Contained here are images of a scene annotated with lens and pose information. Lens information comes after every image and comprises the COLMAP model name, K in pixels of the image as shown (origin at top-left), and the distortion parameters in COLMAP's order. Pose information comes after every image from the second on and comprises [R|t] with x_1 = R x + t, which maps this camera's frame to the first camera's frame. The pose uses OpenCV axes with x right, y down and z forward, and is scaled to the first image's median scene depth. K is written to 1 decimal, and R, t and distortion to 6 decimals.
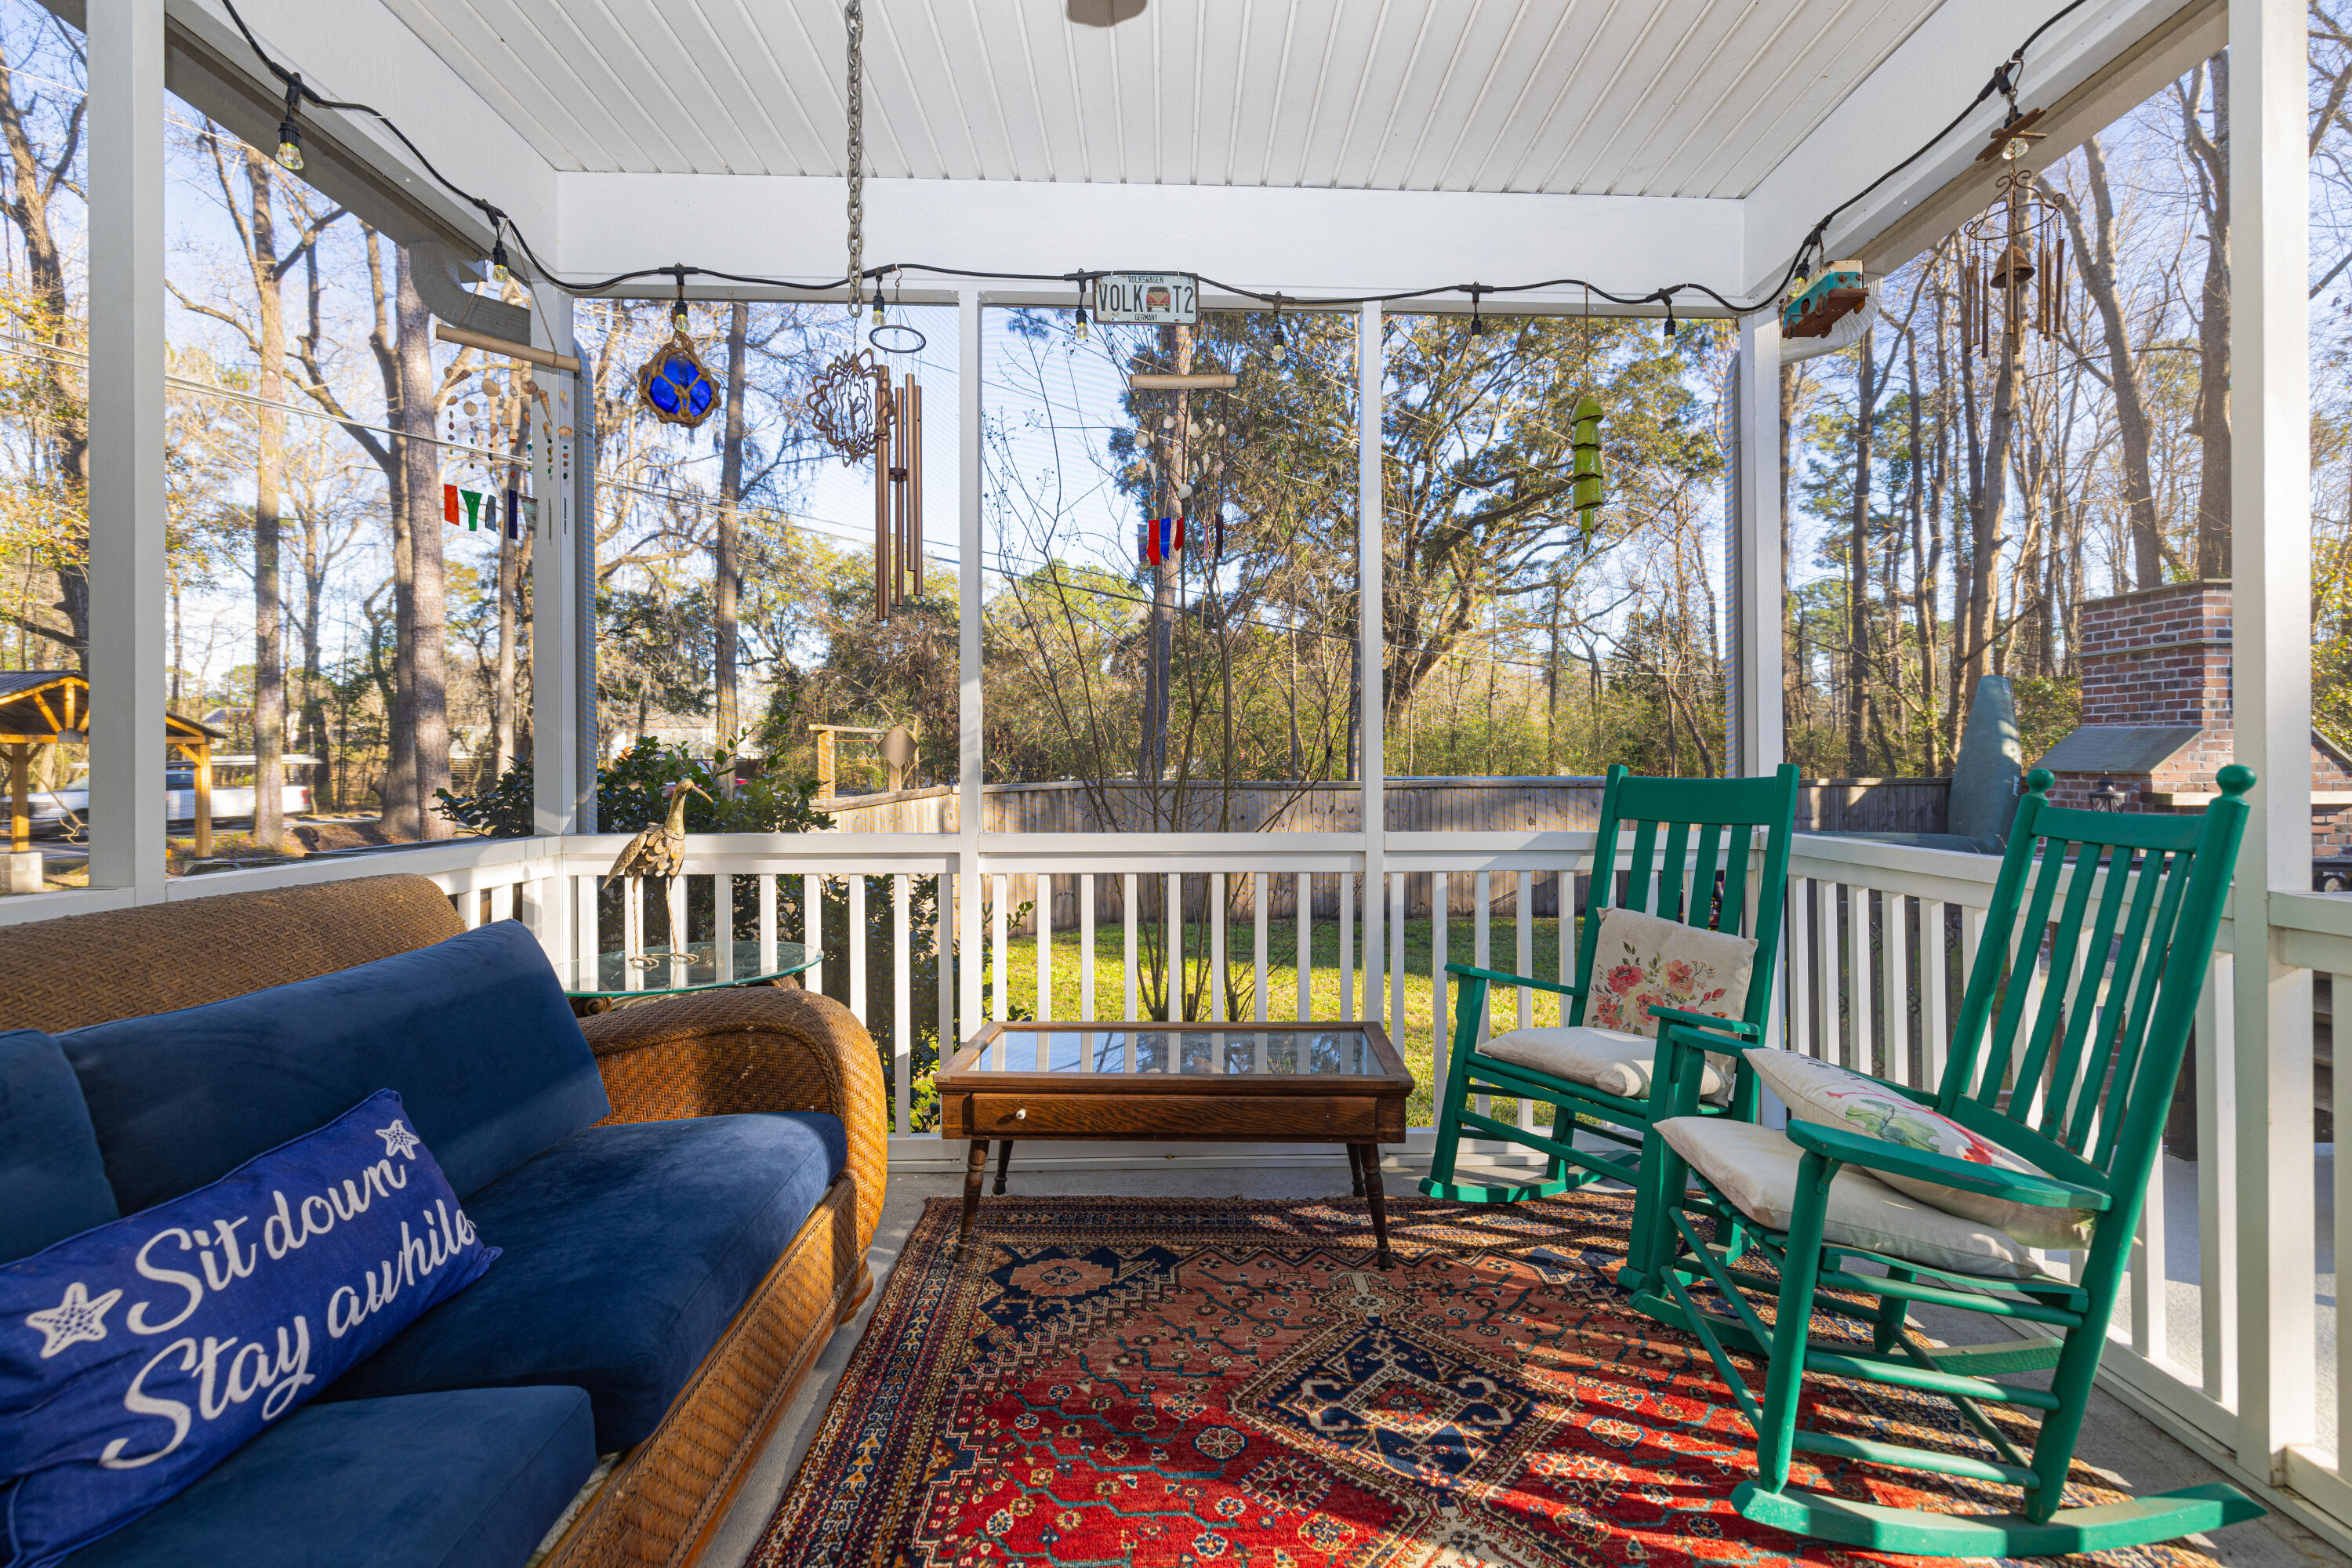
lens RADIAL K [[1009.8, 0, 1189.7], [0, 1009.8, 758.0], [0, 0, 1]] dist [0.000775, -0.000357]
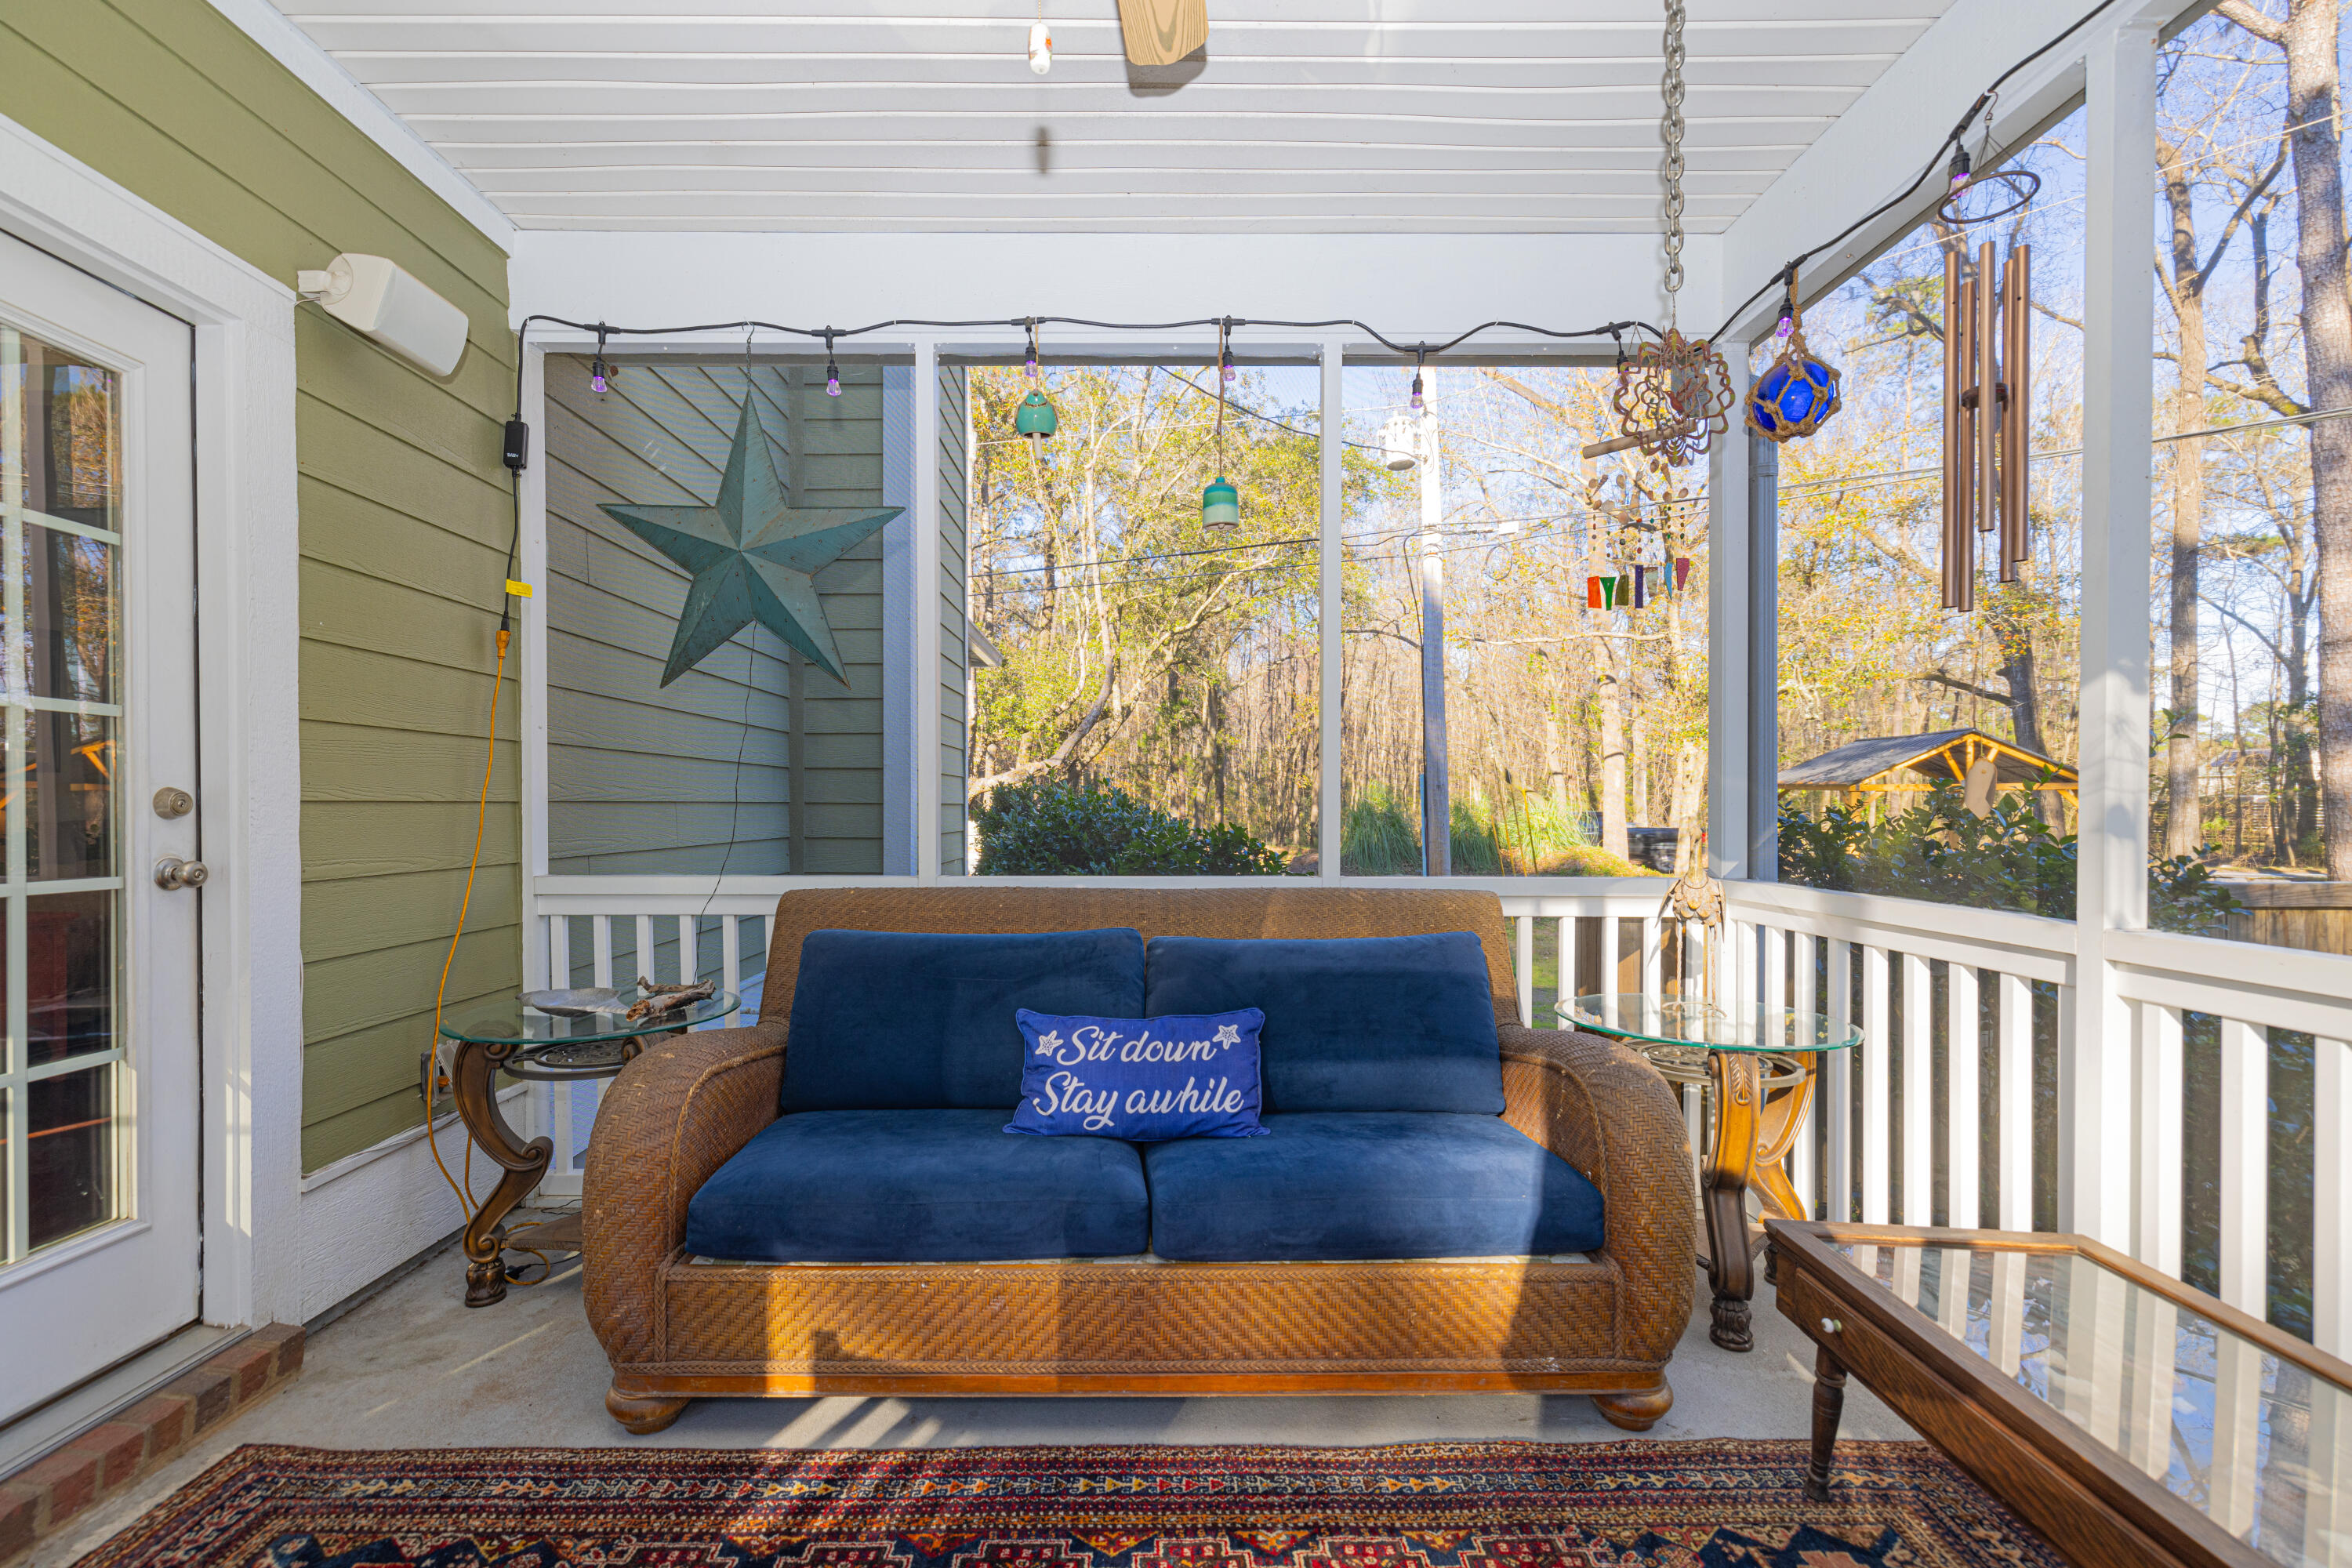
lens RADIAL K [[1009.8, 0, 1172.7], [0, 1009.8, 816.1], [0, 0, 1]] dist [0.000775, -0.000357]
pose [[-0.021999, 0.013080, -0.999672, 0.911129], [0.000725, 0.999914, 0.013067, -0.003703], [0.999758, -0.000437, -0.022007, 0.994056]]
